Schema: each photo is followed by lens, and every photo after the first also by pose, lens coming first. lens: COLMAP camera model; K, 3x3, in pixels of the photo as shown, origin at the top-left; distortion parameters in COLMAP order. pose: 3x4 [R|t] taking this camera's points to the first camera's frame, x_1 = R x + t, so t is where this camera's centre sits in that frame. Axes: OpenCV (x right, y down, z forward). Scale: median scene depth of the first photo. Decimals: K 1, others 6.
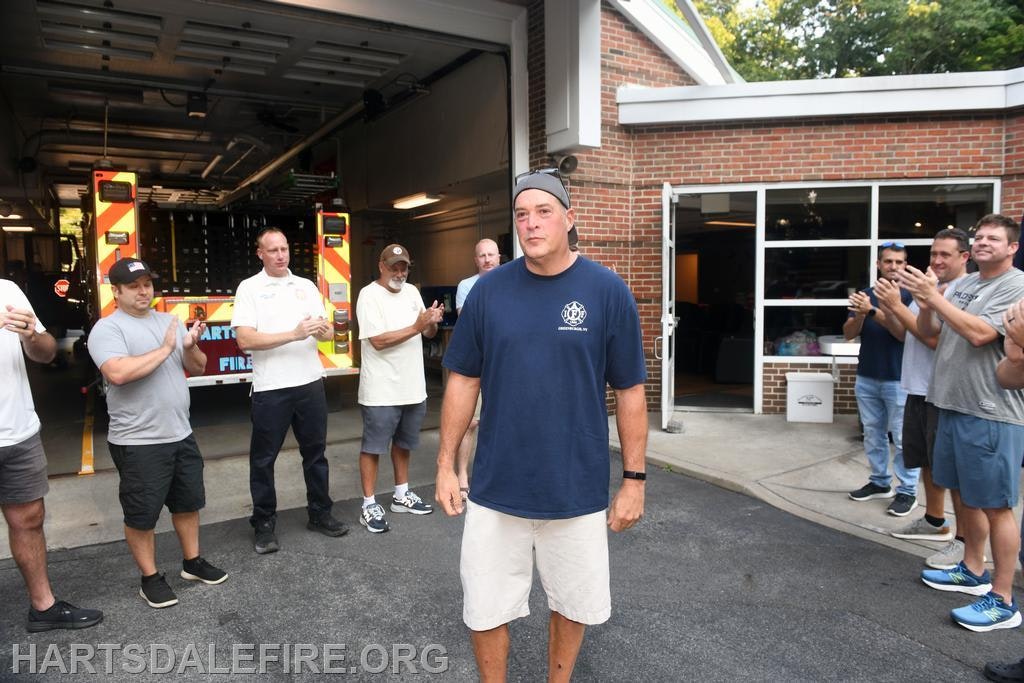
lens RADIAL K [[868.0, 0, 505.0], [0, 868.0, 331.5], [0, 0, 1]] dist [0.003619, -0.014231]
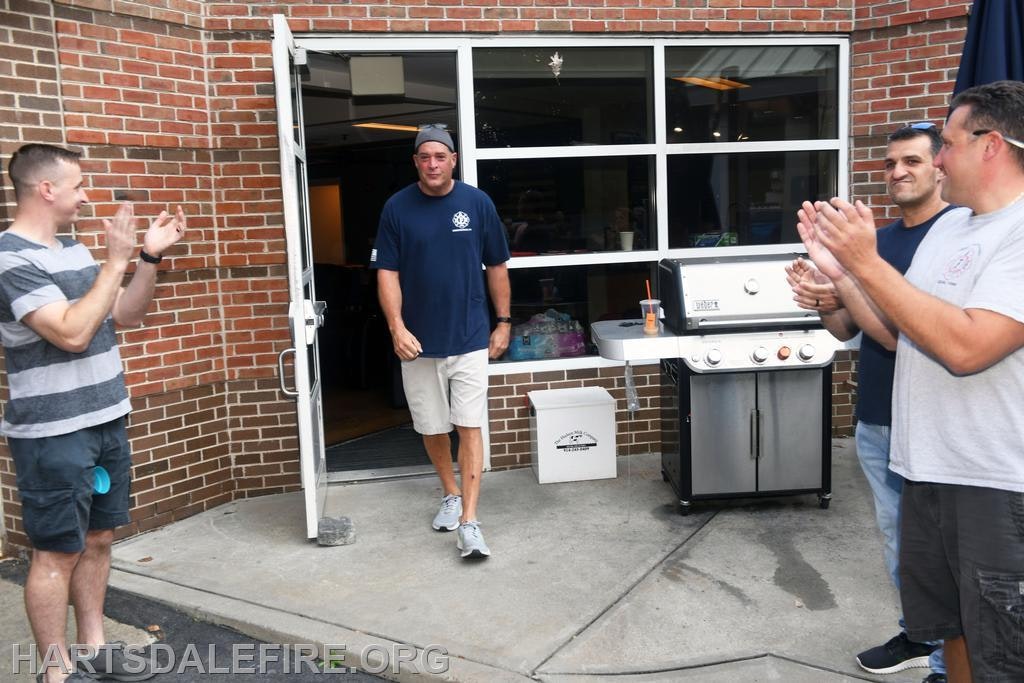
lens RADIAL K [[868.0, 0, 505.0], [0, 868.0, 331.5], [0, 0, 1]] dist [0.003619, -0.014231]
pose [[0.913002, -0.077053, 0.400613, 0.094681], [0.057772, 0.996525, 0.060005, -0.023241], [-0.403844, -0.031641, 0.914280, 0.505714]]
